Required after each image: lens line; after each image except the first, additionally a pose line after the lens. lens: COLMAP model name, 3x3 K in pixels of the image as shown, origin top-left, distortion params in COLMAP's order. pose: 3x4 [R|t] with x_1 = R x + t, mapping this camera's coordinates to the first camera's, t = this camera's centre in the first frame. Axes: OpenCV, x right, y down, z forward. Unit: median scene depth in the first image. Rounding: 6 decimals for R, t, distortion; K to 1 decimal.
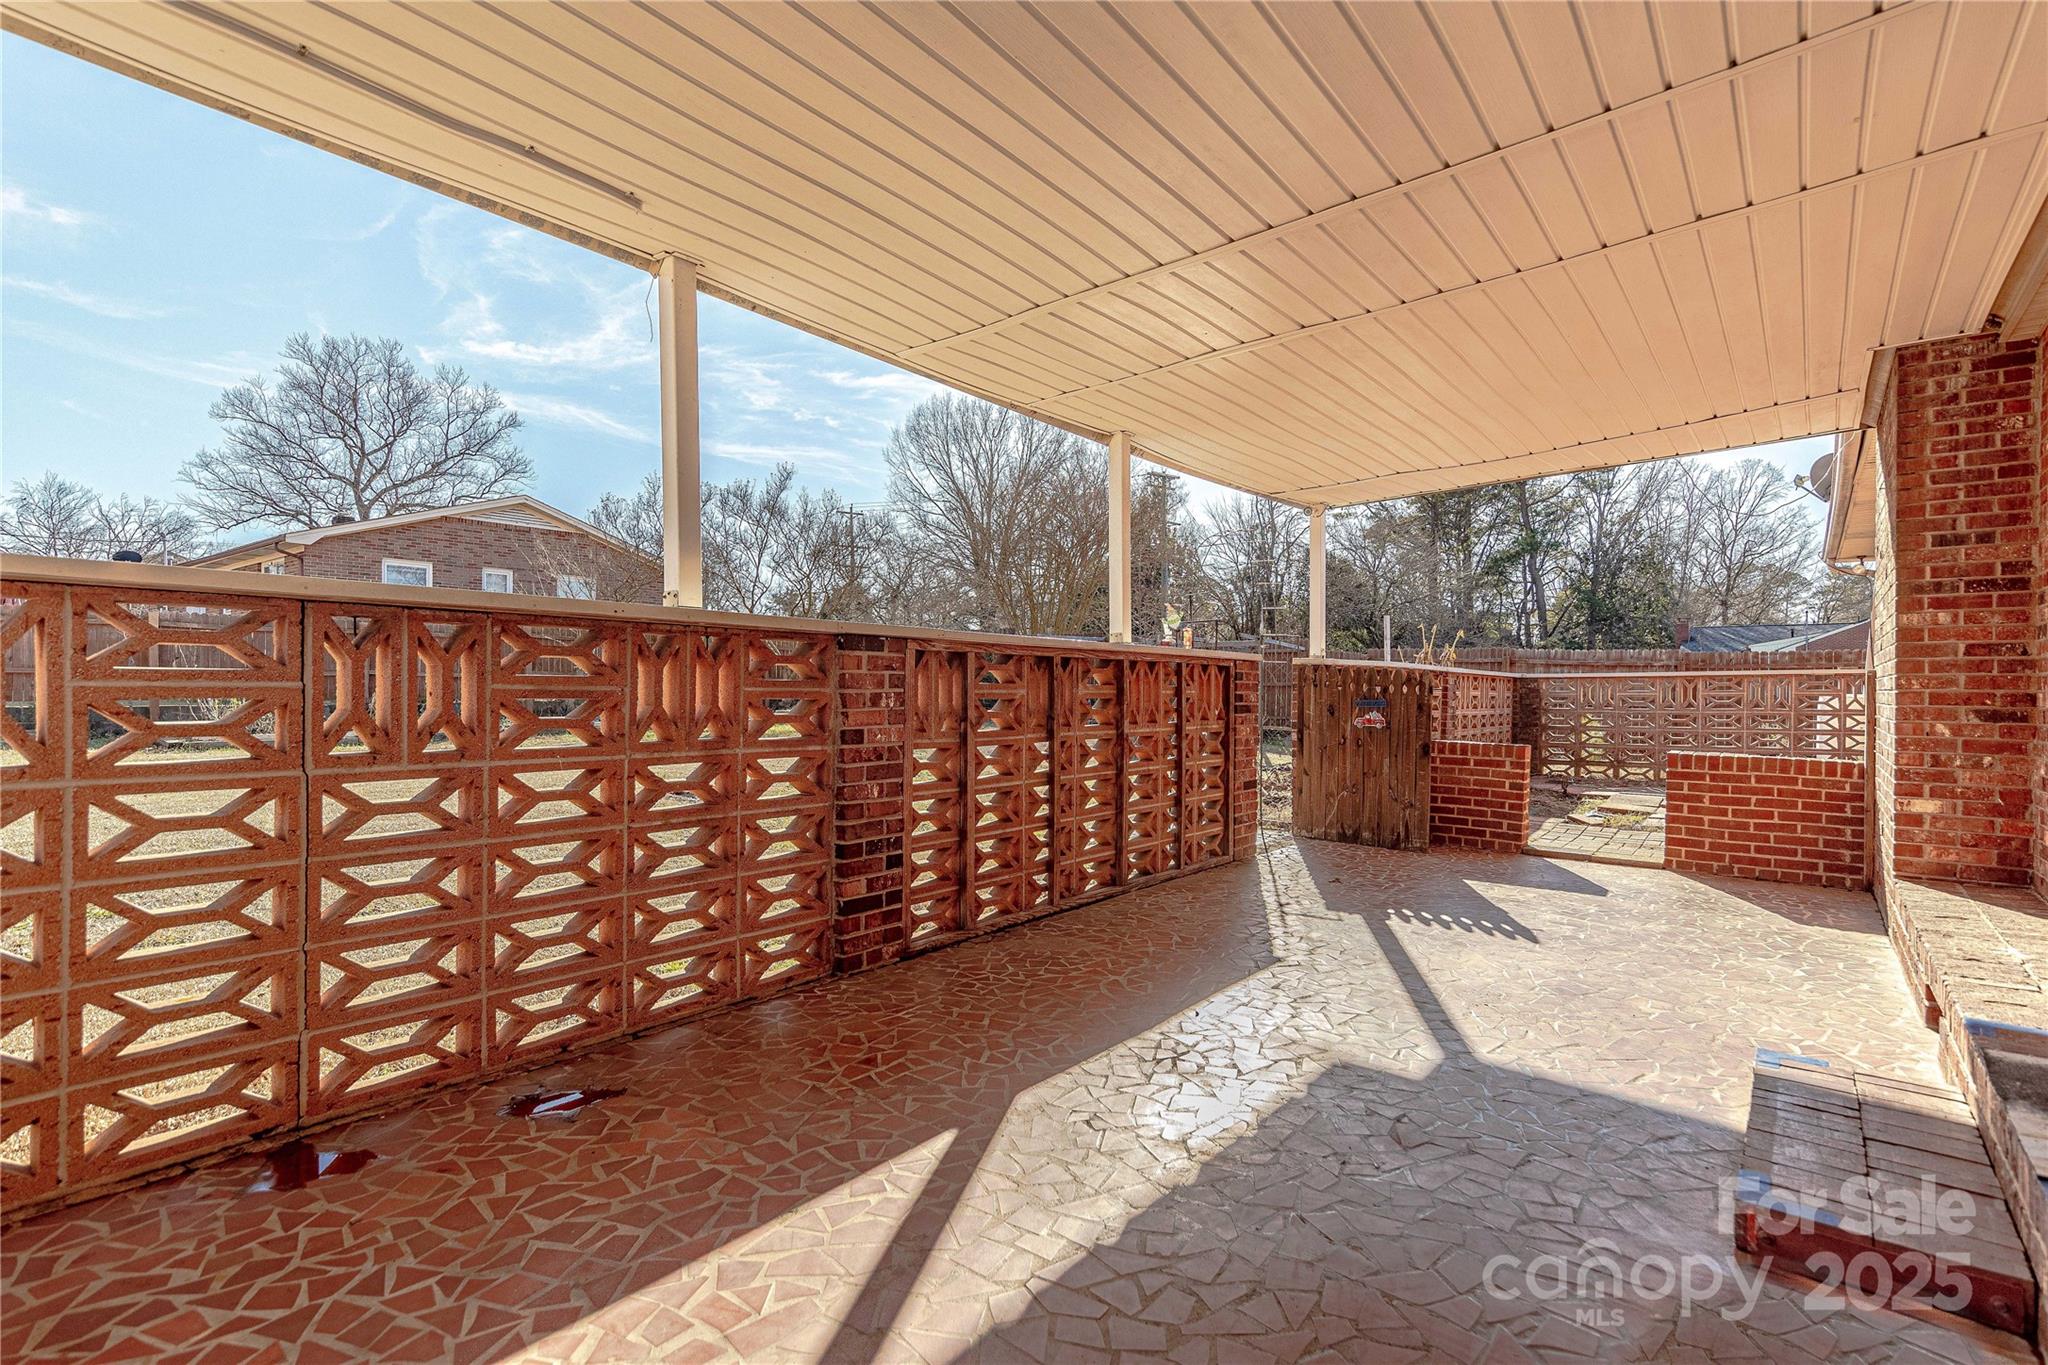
lens RADIAL K [[984.0, 0, 1015.2], [0, 984.0, 687.2], [0, 0, 1]] dist [0.004011, 0.001342]
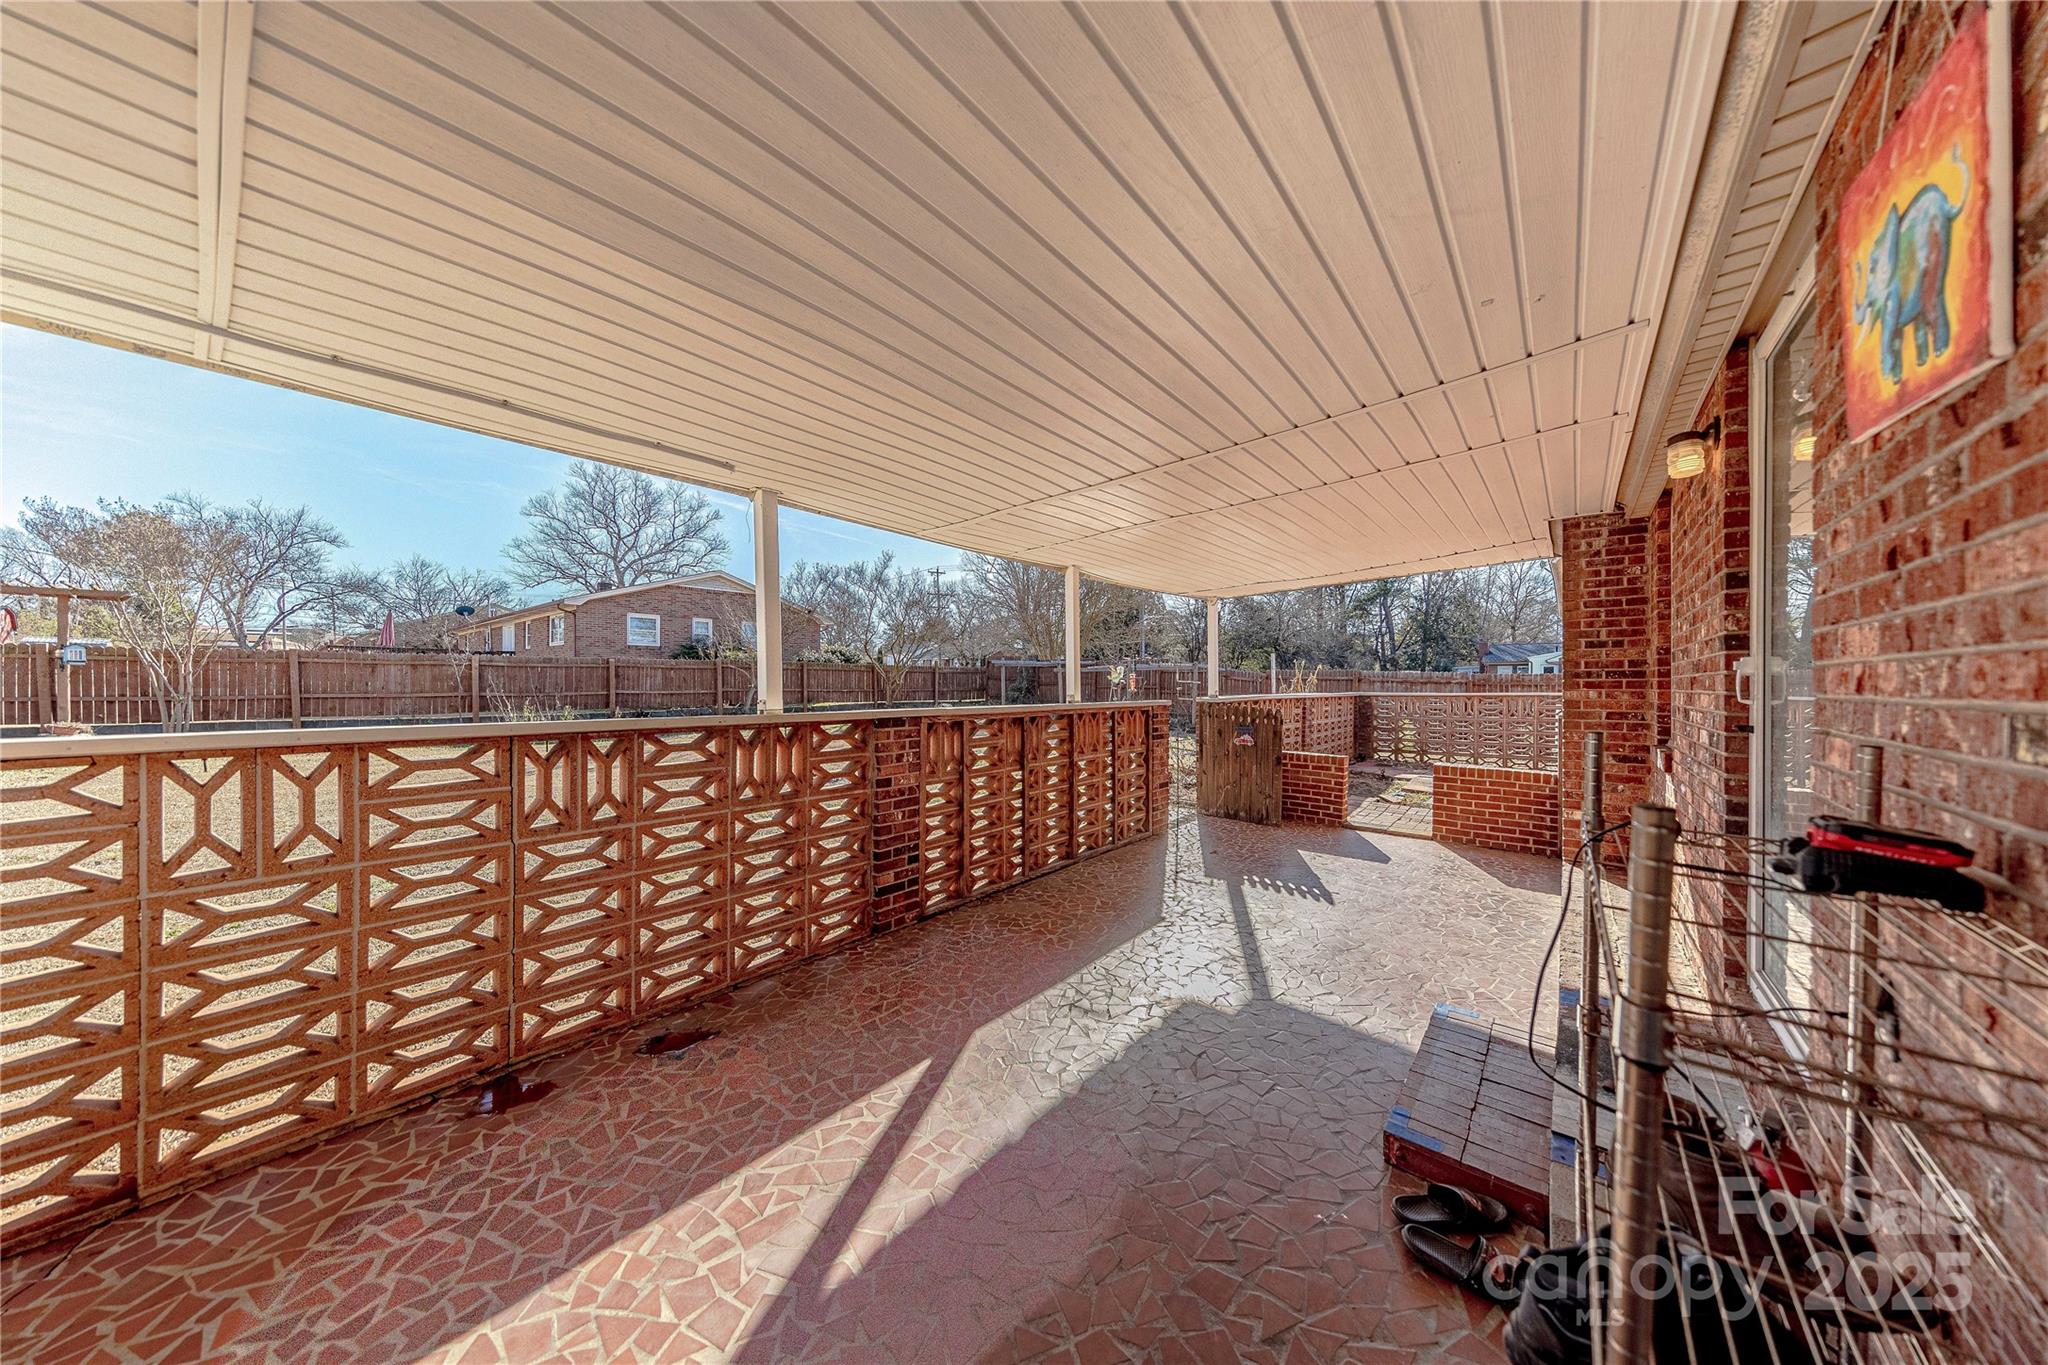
lens RADIAL K [[643.5, 0, 1038.3], [0, 643.5, 683.8], [0, 0, 1]] dist [0.007798, -0.000743]
pose [[0.999936, -0.005609, -0.009828, 0.104081], [0.005568, 0.999976, -0.004237, -0.115263], [0.009851, 0.004182, 0.999943, -0.032133]]
